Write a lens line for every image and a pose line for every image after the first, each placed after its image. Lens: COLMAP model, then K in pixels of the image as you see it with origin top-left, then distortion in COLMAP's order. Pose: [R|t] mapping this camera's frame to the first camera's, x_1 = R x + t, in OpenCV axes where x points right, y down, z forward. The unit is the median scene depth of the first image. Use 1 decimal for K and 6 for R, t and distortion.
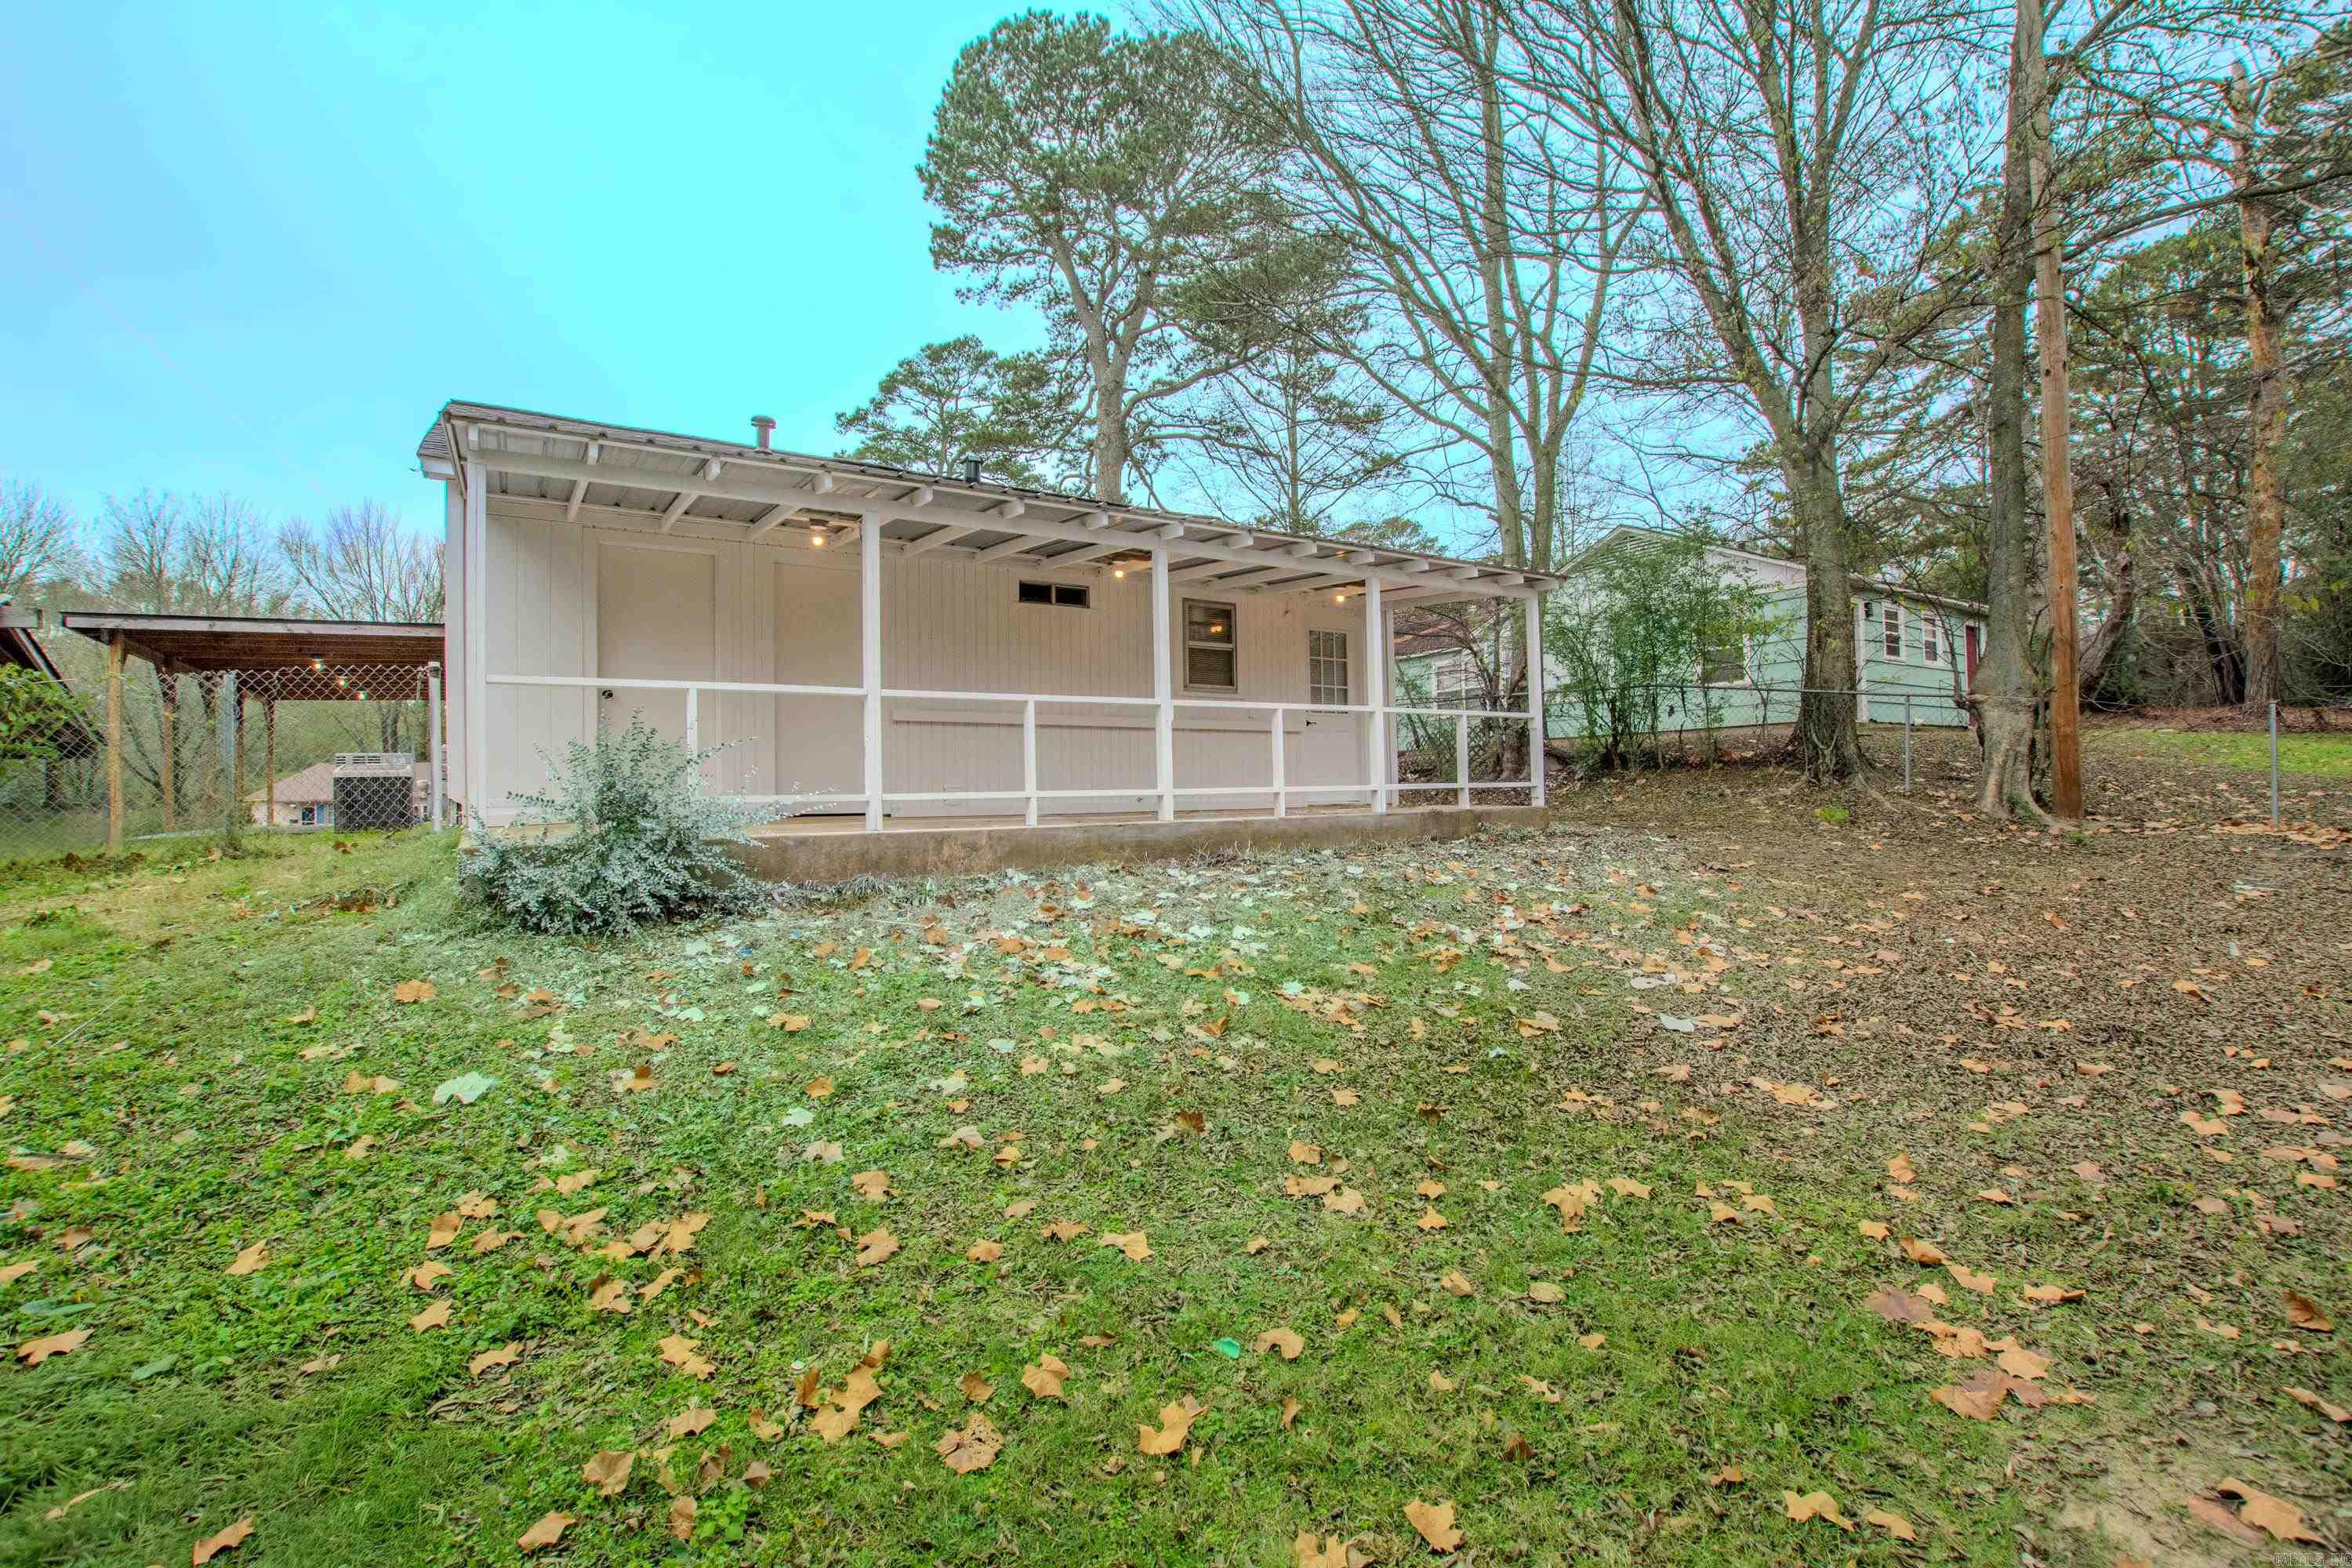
lens RADIAL K [[1037.8, 0, 1177.4], [0, 1037.8, 781.3], [0, 0, 1]] dist [-0.025588, 0.005760]
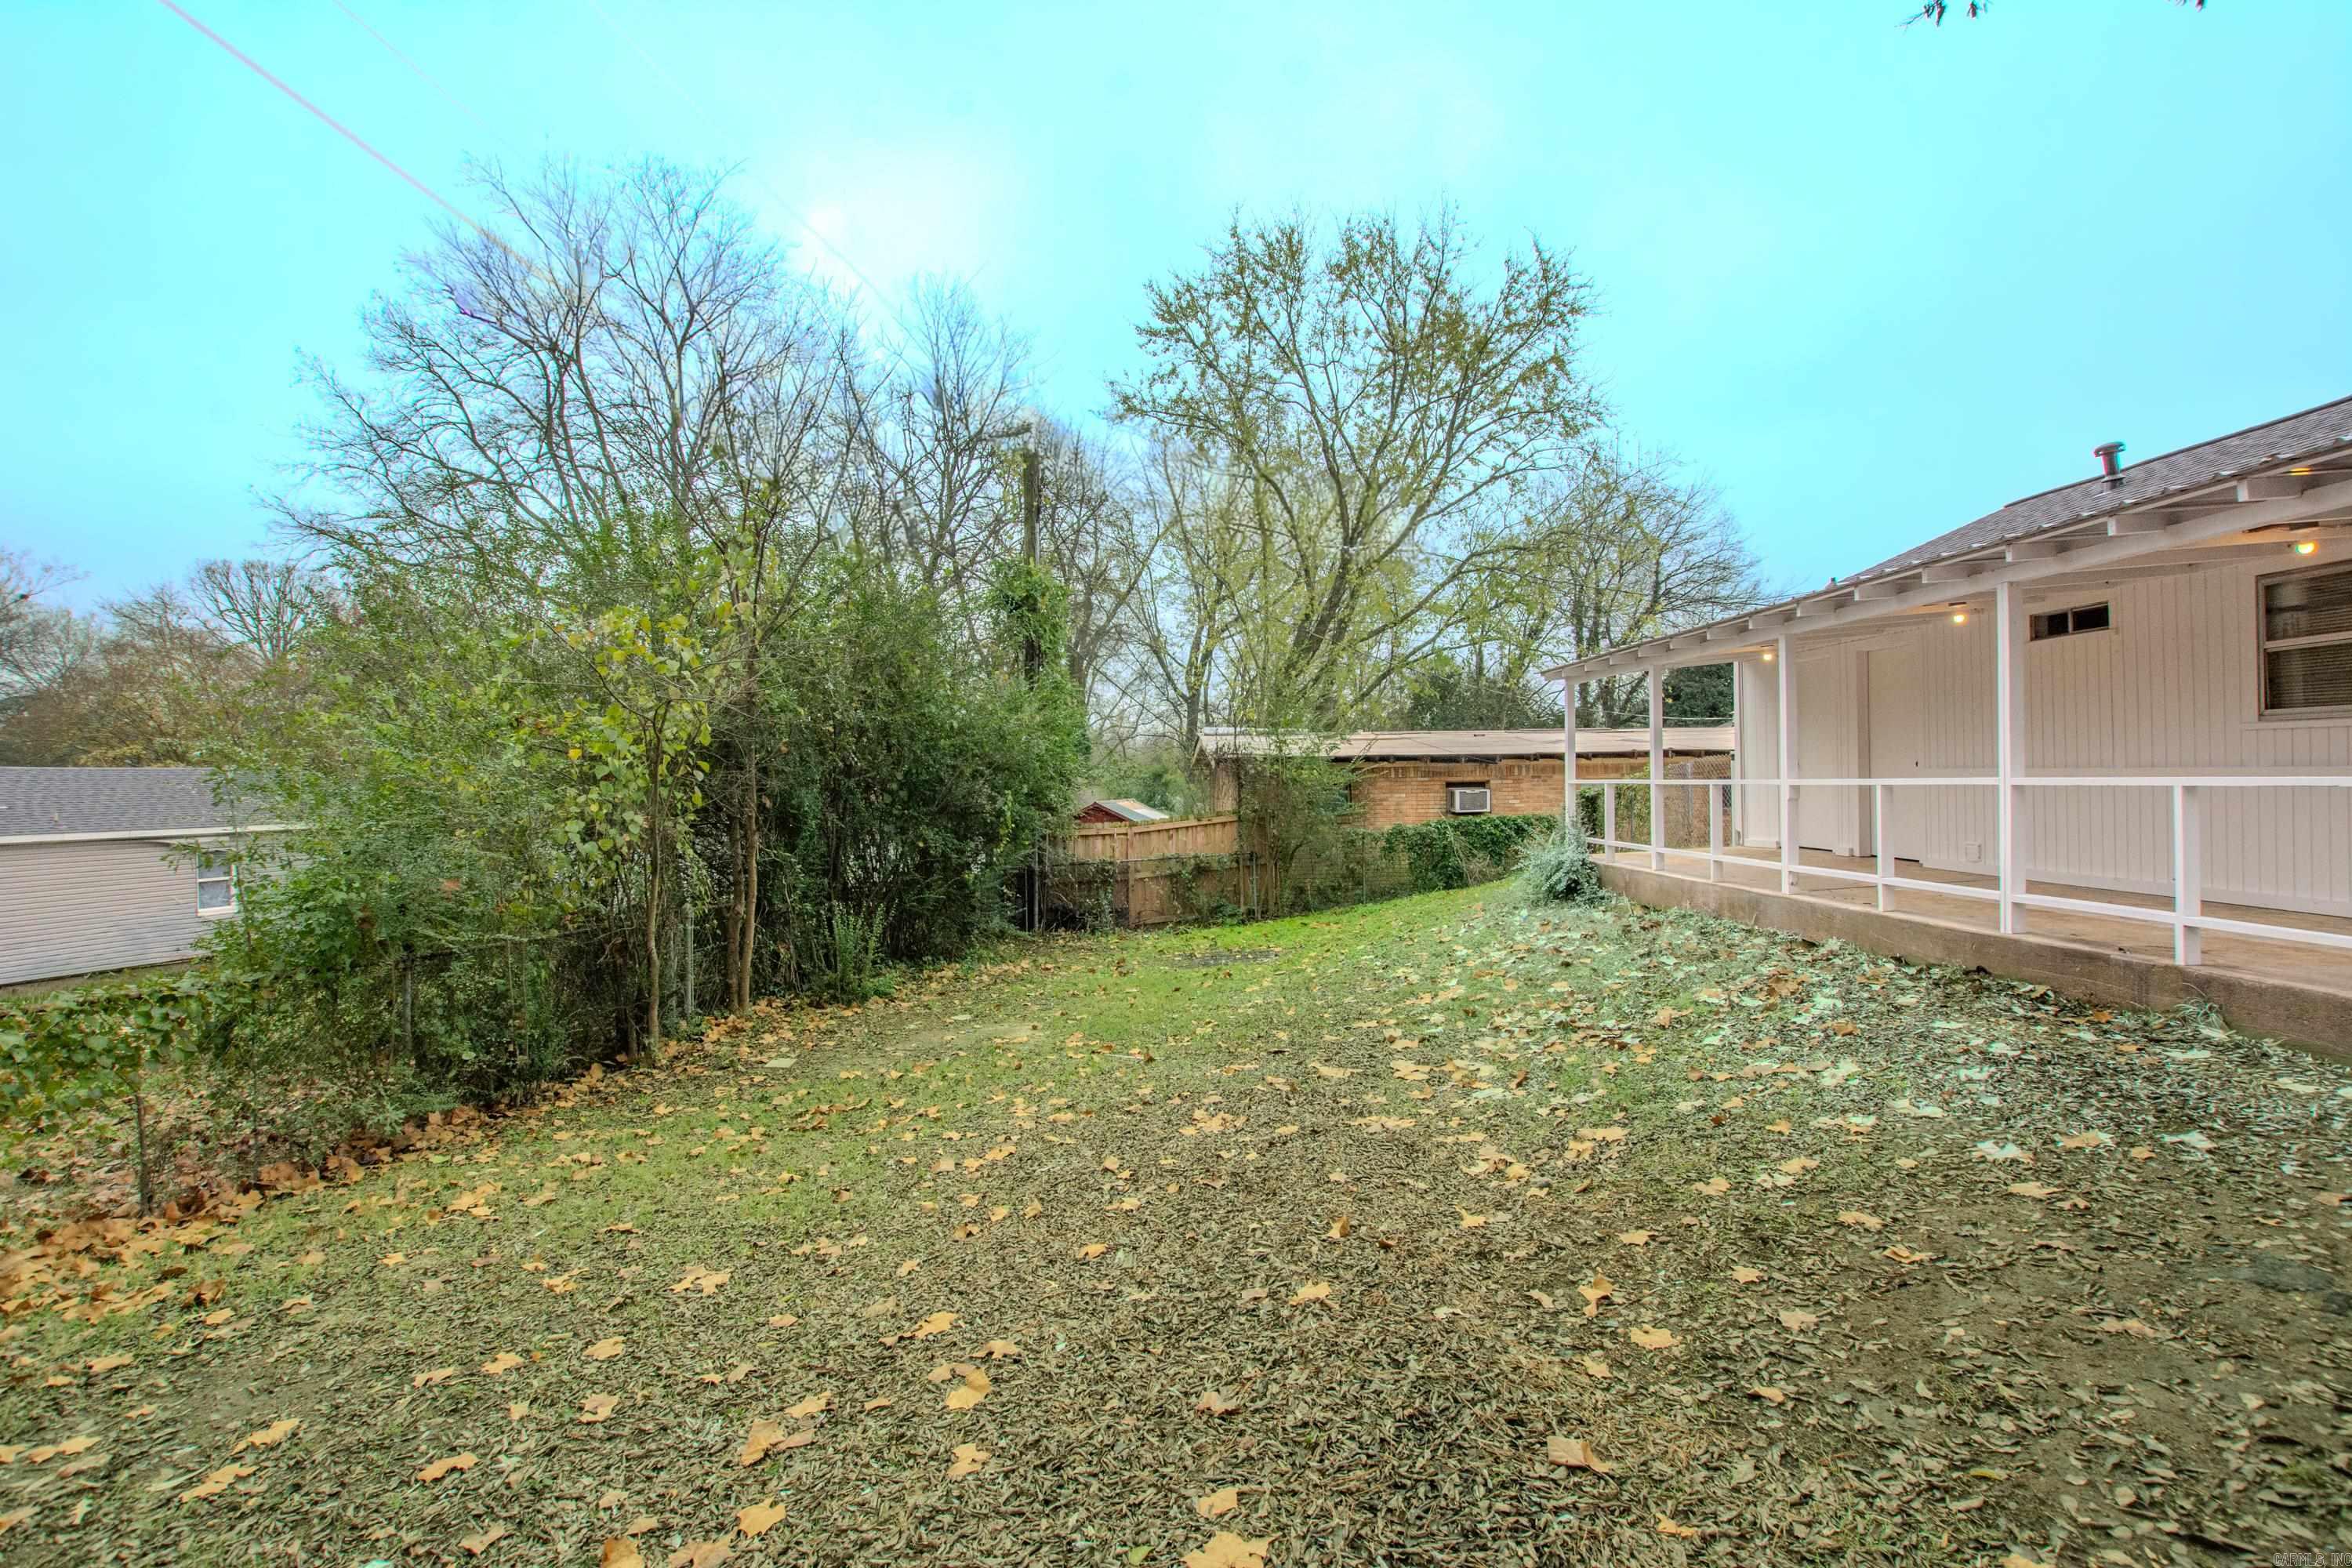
lens RADIAL K [[1037.8, 0, 1236.6], [0, 1037.8, 791.2], [0, 0, 1]] dist [-0.025588, 0.005760]
pose [[-0.442954, 0.035931, -0.895824, 0.827095], [0.033827, 0.999155, 0.023349, -0.077256], [0.895906, -0.019961, -0.443795, 0.685096]]
